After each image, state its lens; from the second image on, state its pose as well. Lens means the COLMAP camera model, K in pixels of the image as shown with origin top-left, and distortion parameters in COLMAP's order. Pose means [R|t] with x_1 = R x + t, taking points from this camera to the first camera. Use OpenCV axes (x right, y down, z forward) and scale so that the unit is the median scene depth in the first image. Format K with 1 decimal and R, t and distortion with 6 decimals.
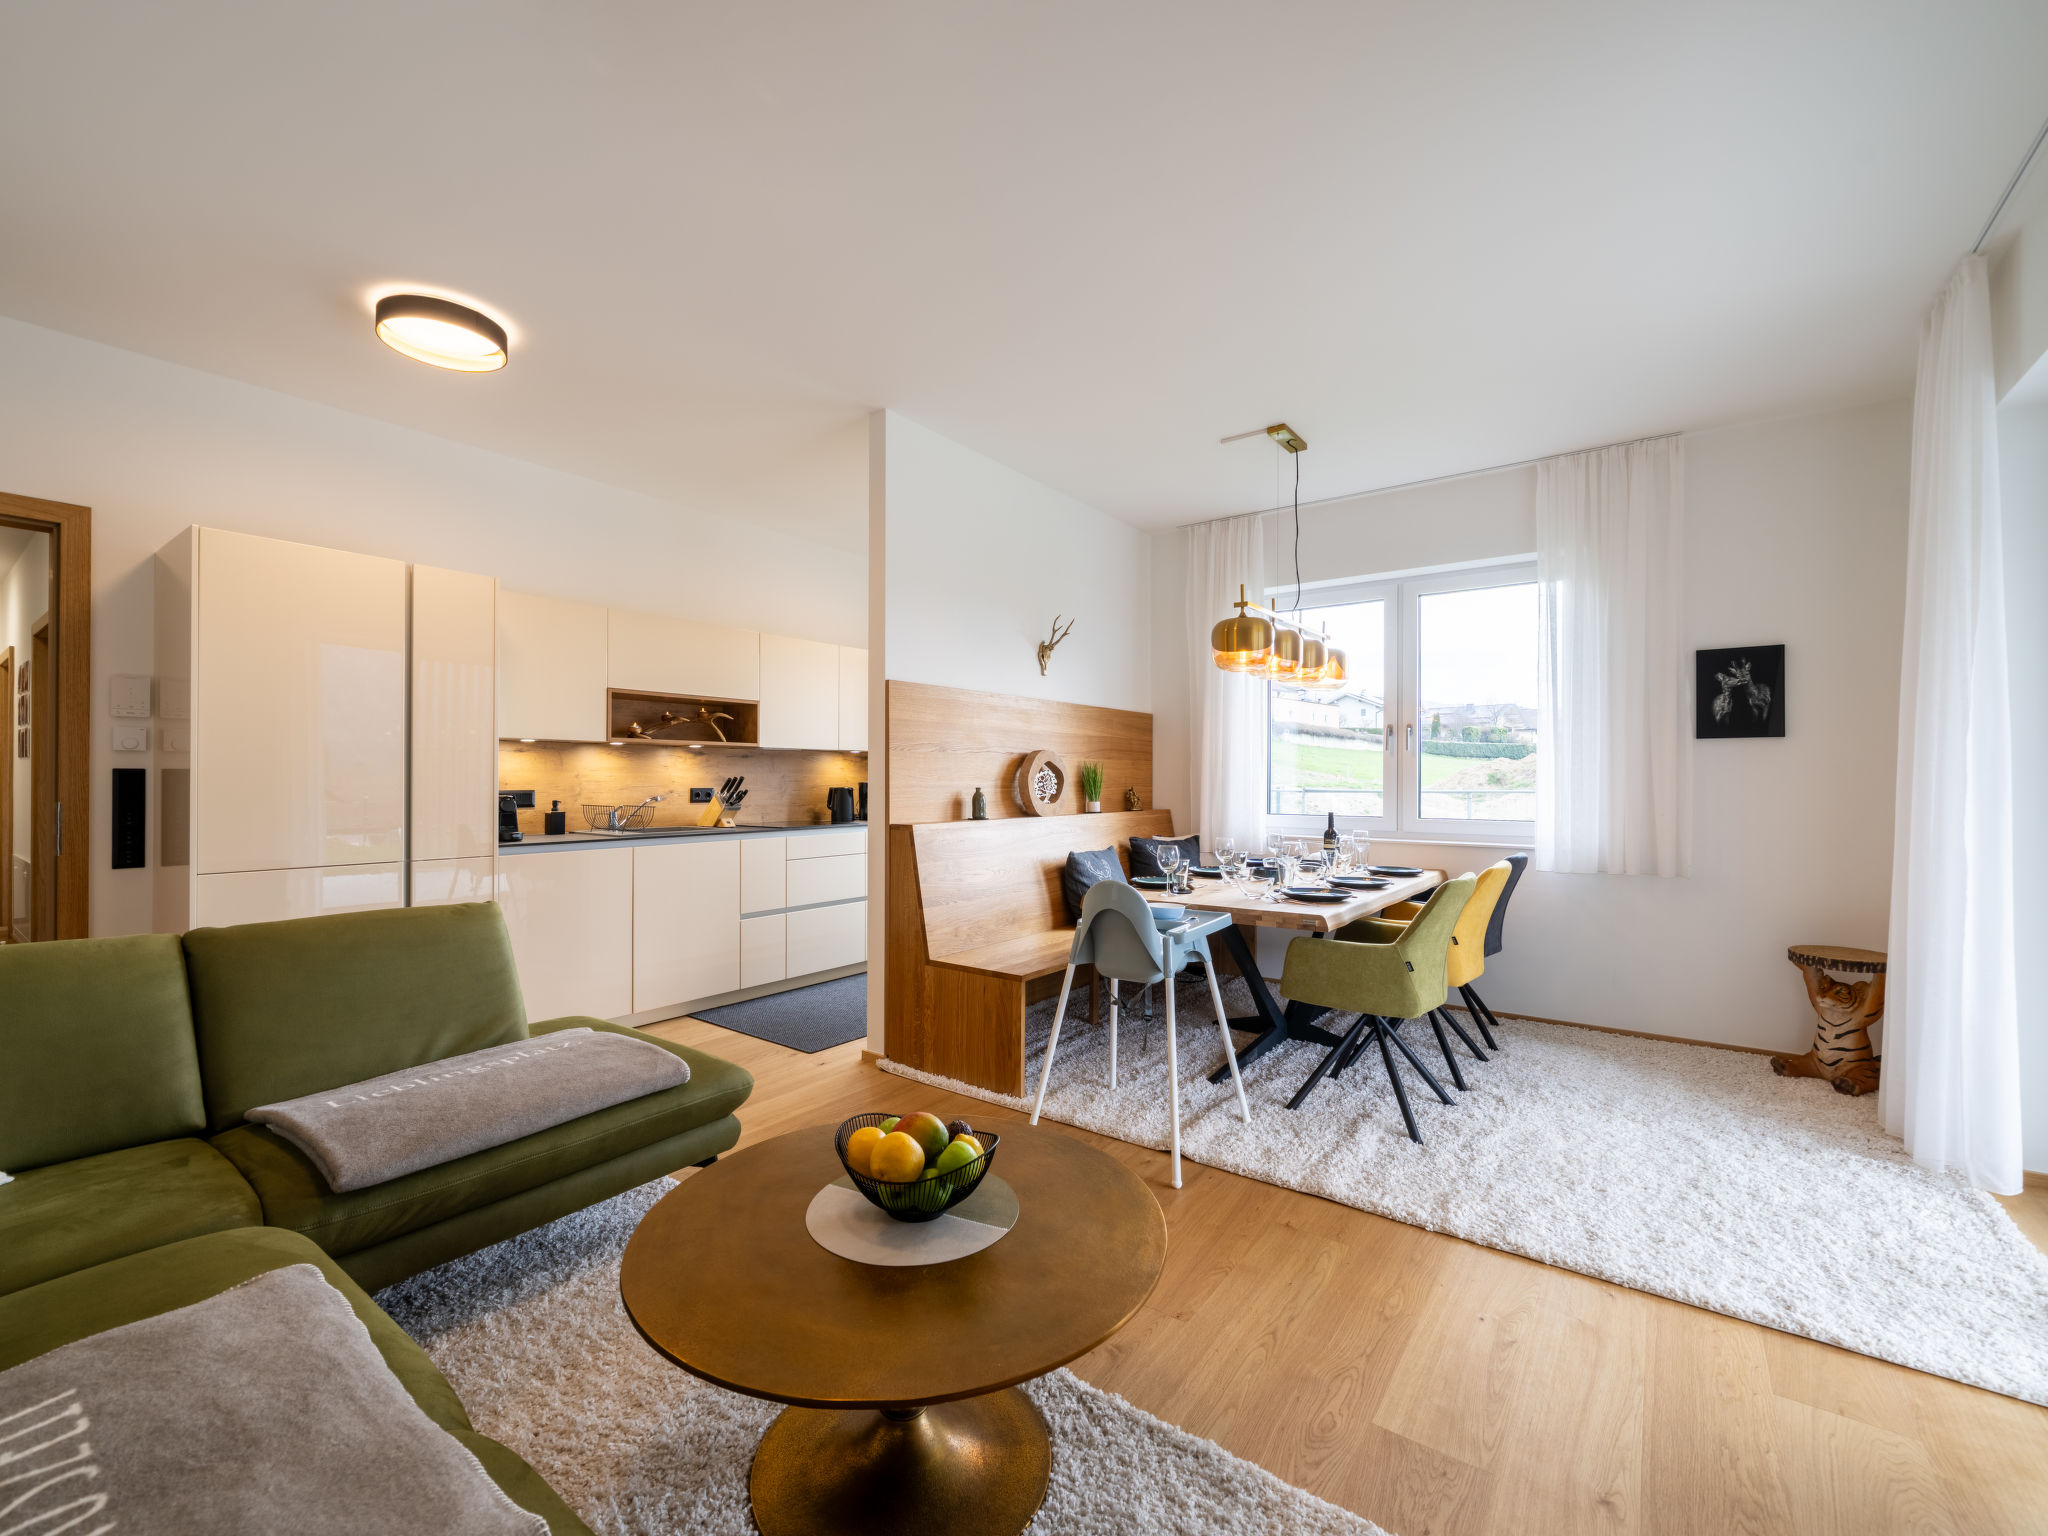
lens RADIAL K [[860.4, 0, 1005.9], [0, 860.4, 777.2], [0, 0, 1]] dist [0.000219, 0.000122]
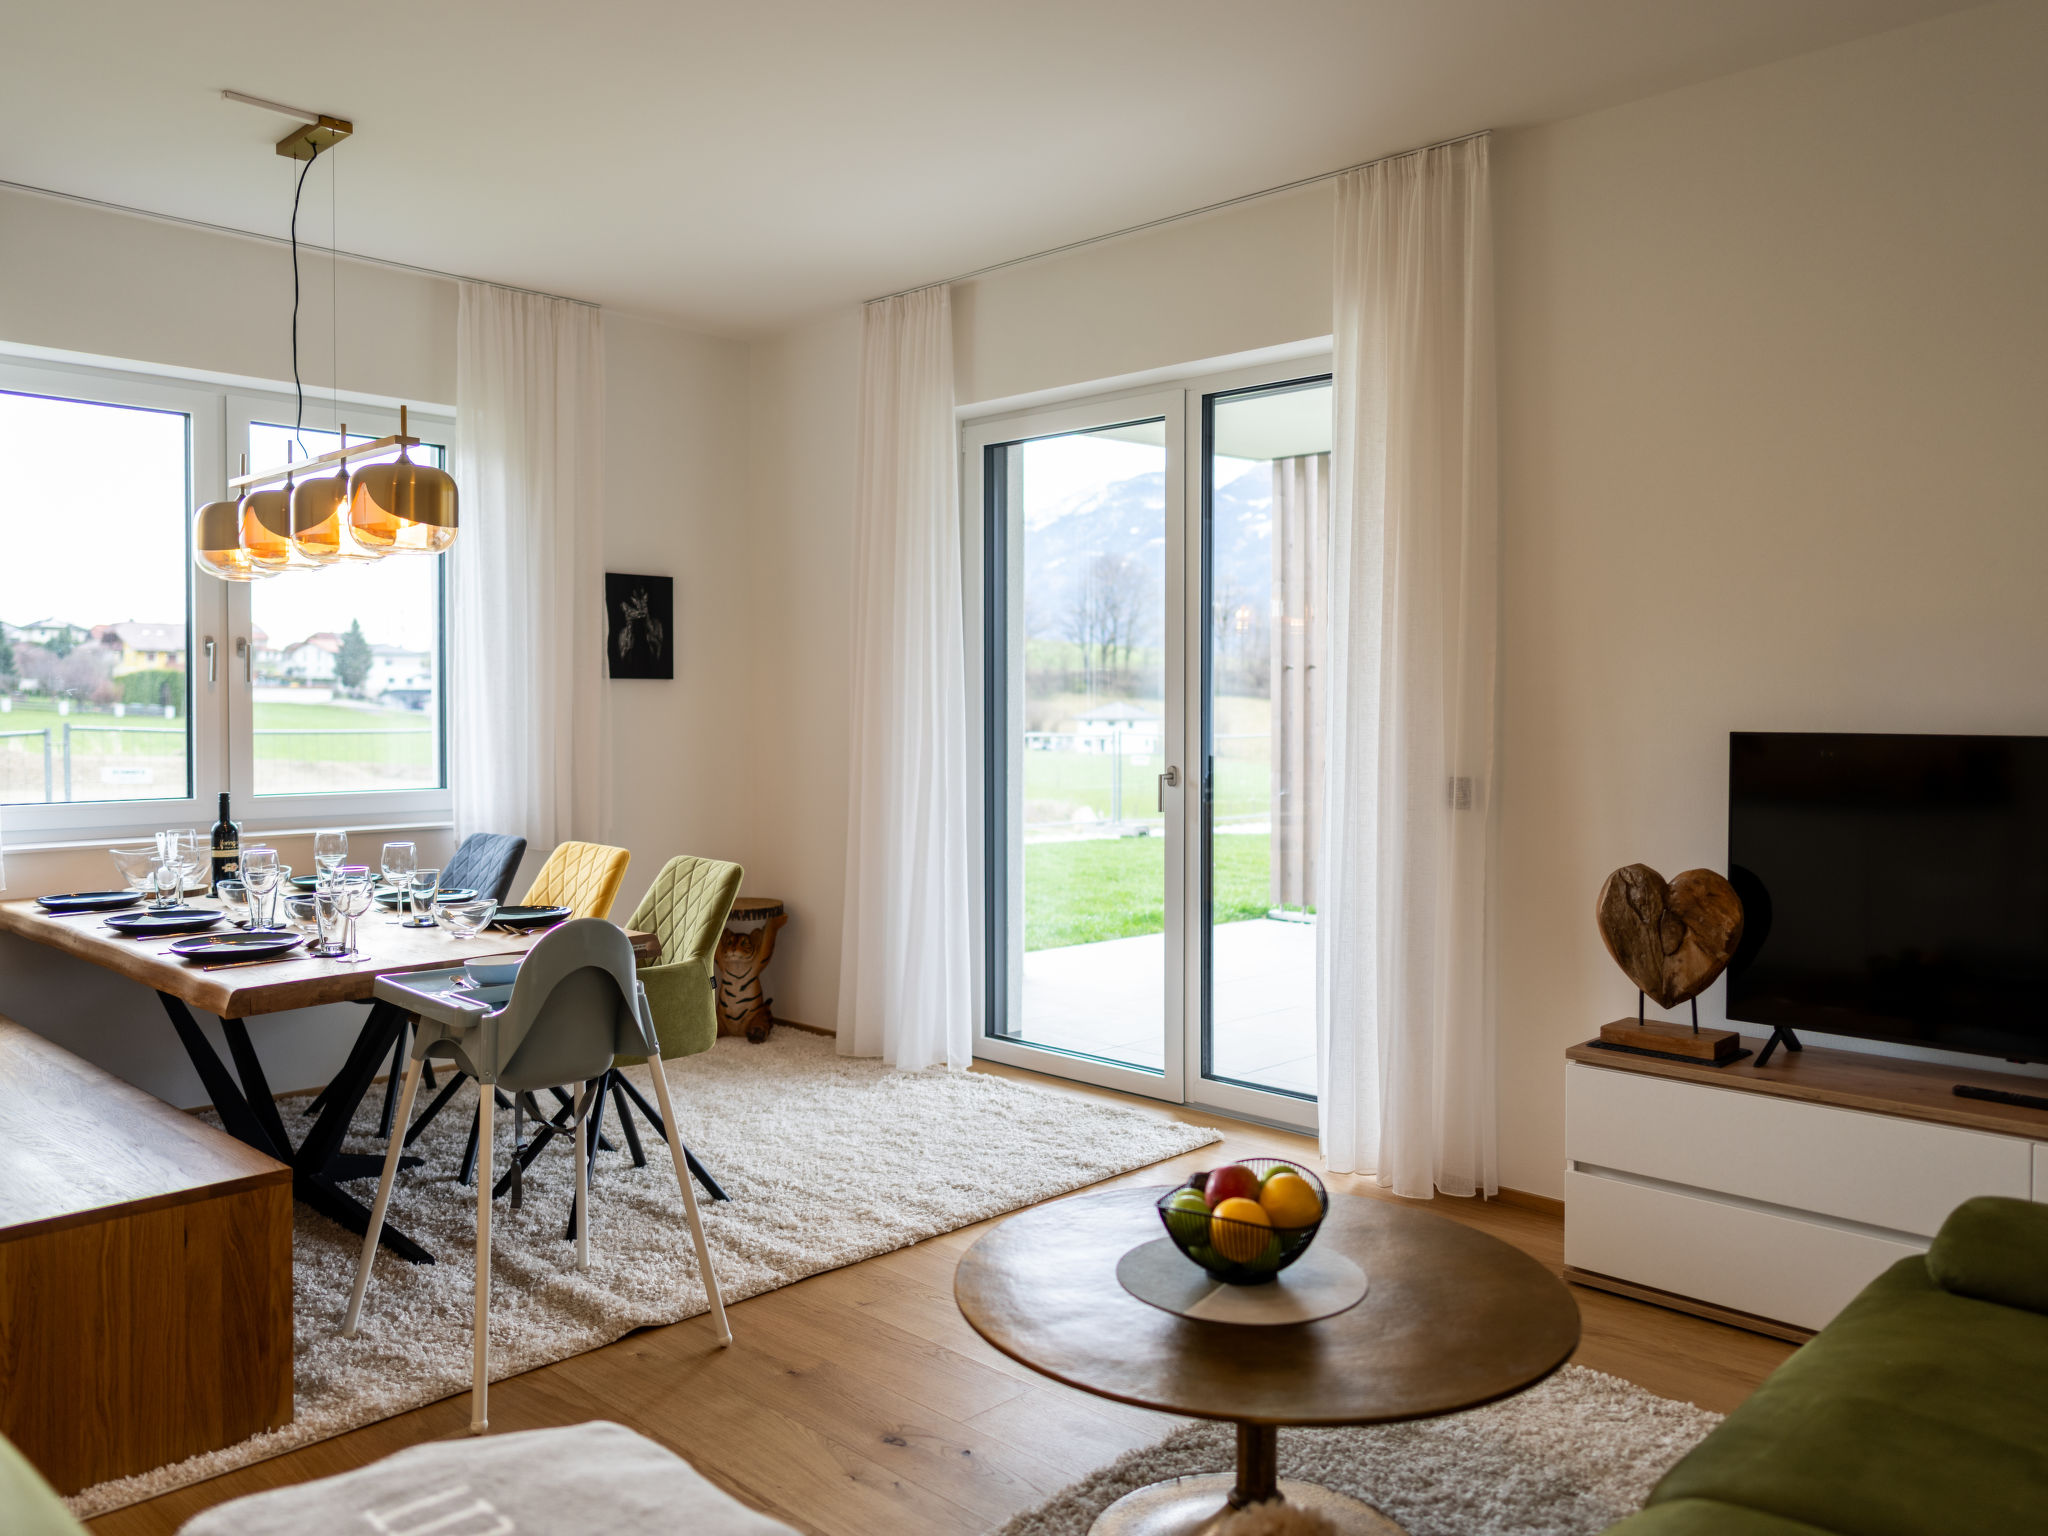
lens RADIAL K [[1553.9, 0, 1024.3], [0, 1553.9, 741.9], [0, 0, 1]] dist [-0.004081, 0.005074]
pose [[0.120997, -0.025962, 0.992313, -0.621061], [-0.002353, 0.999648, 0.026441, -0.022823], [-0.992650, -0.005534, 0.120893, 0.394654]]
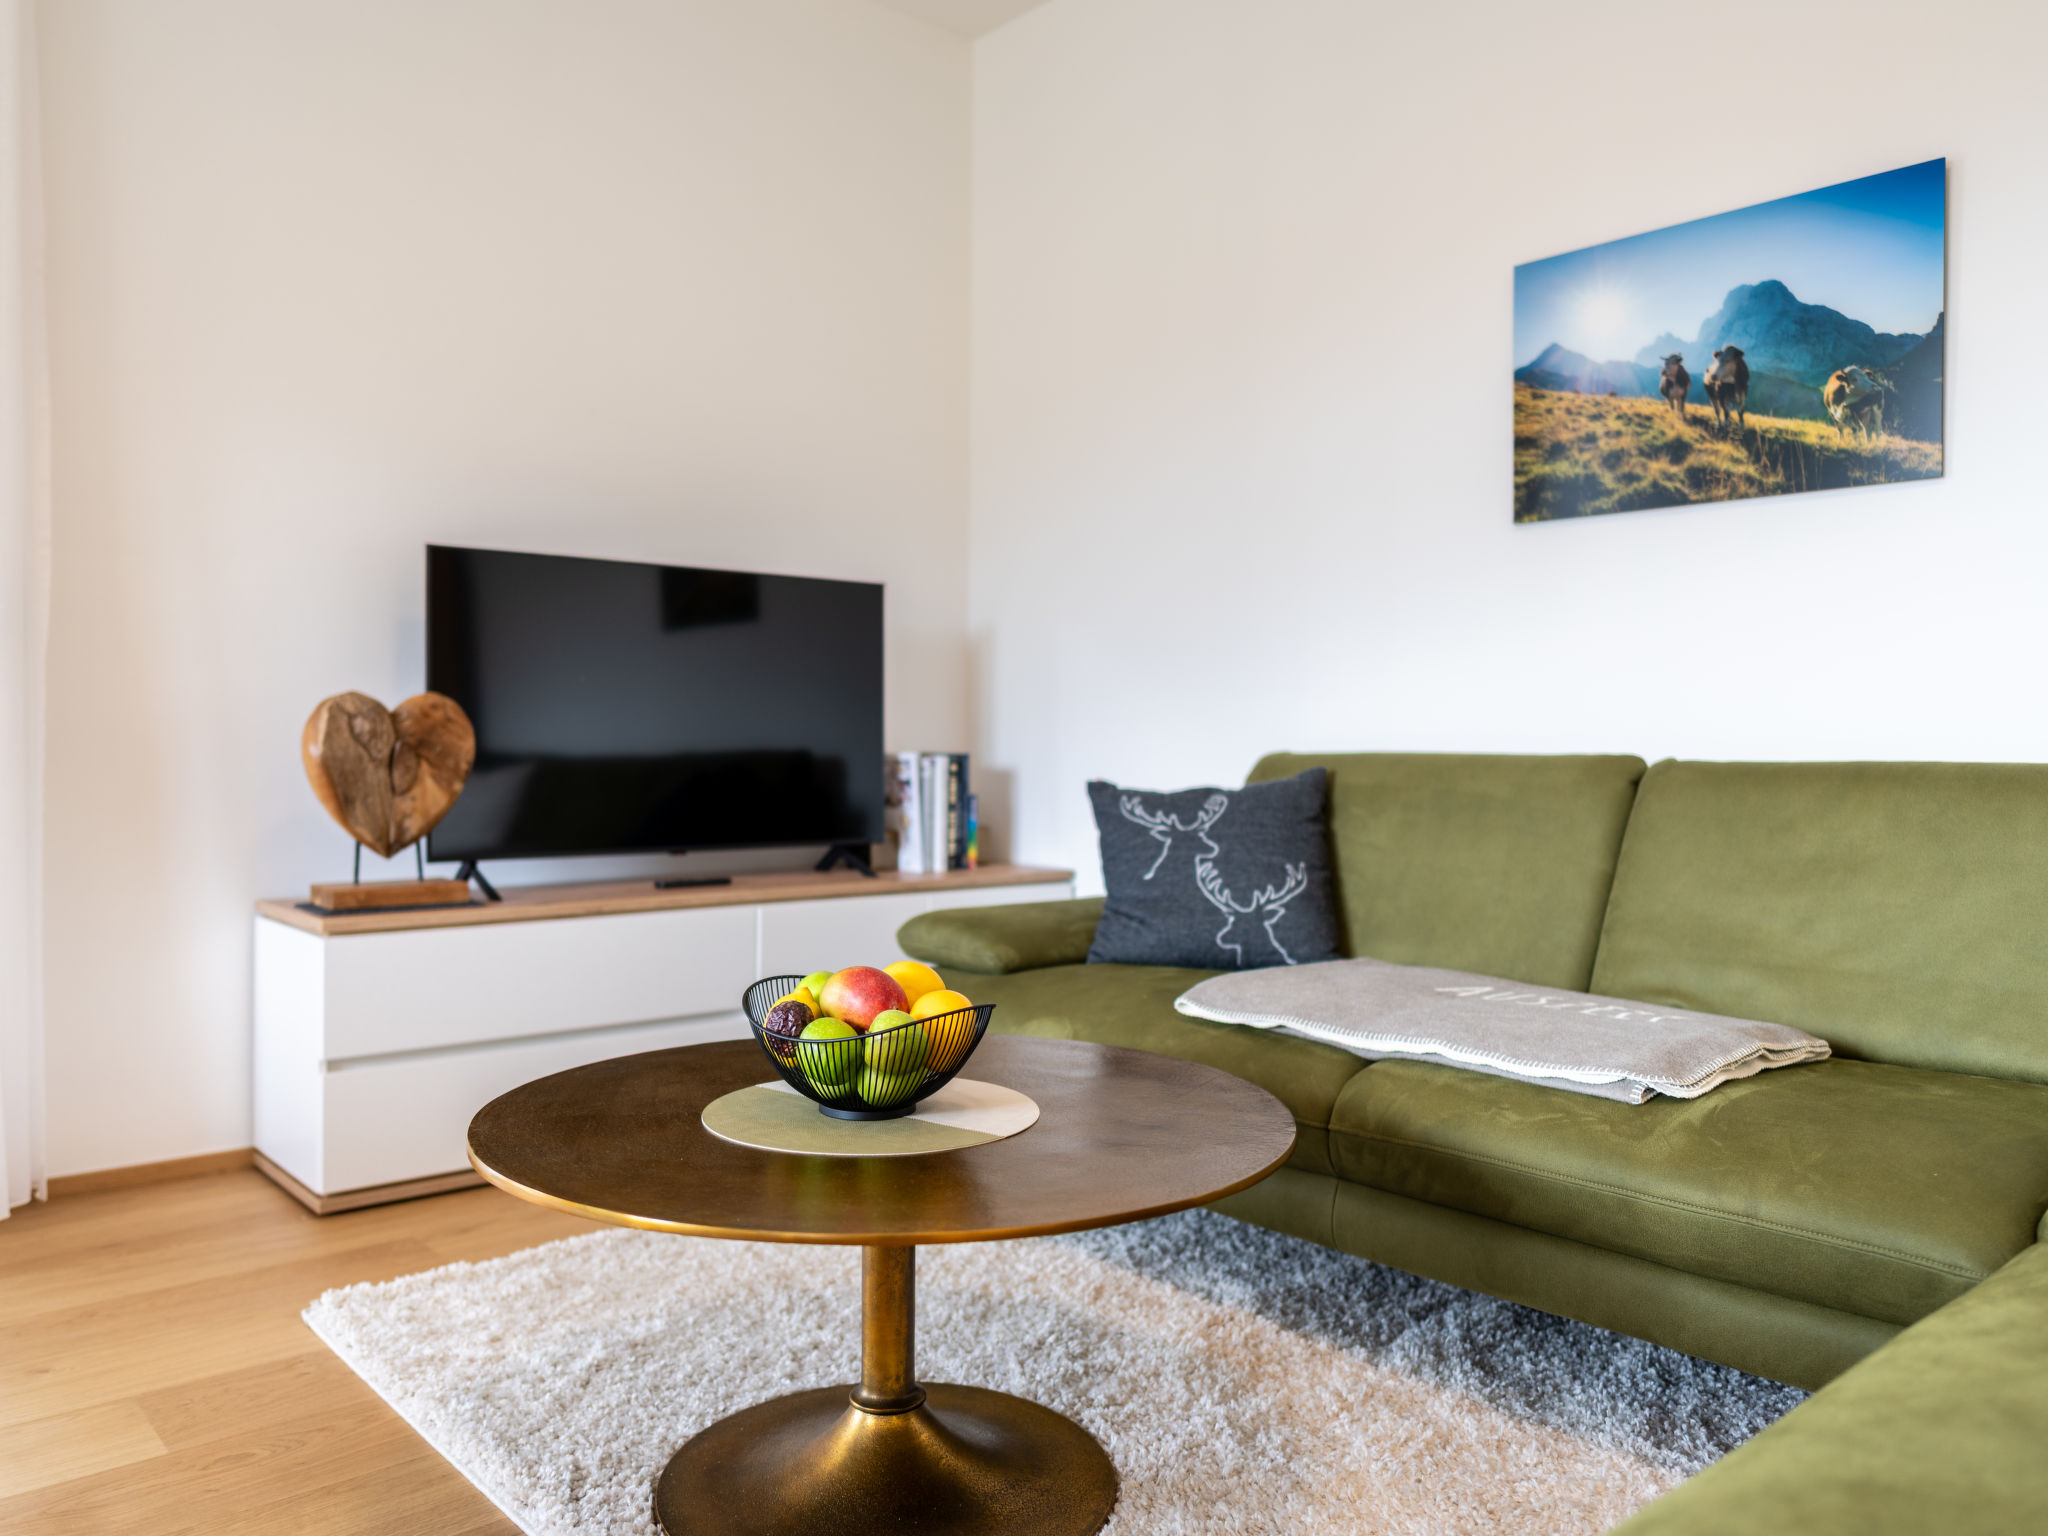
lens RADIAL K [[1517.4, 0, 1020.2], [0, 1517.4, 770.1], [0, 0, 1]] dist [-0.003653, 0.001771]
pose [[-0.979633, -0.014368, 0.200284, -0.162708], [-0.010482, 0.999736, 0.020452, 0.087028], [-0.200525, 0.017936, -0.979524, 0.786335]]
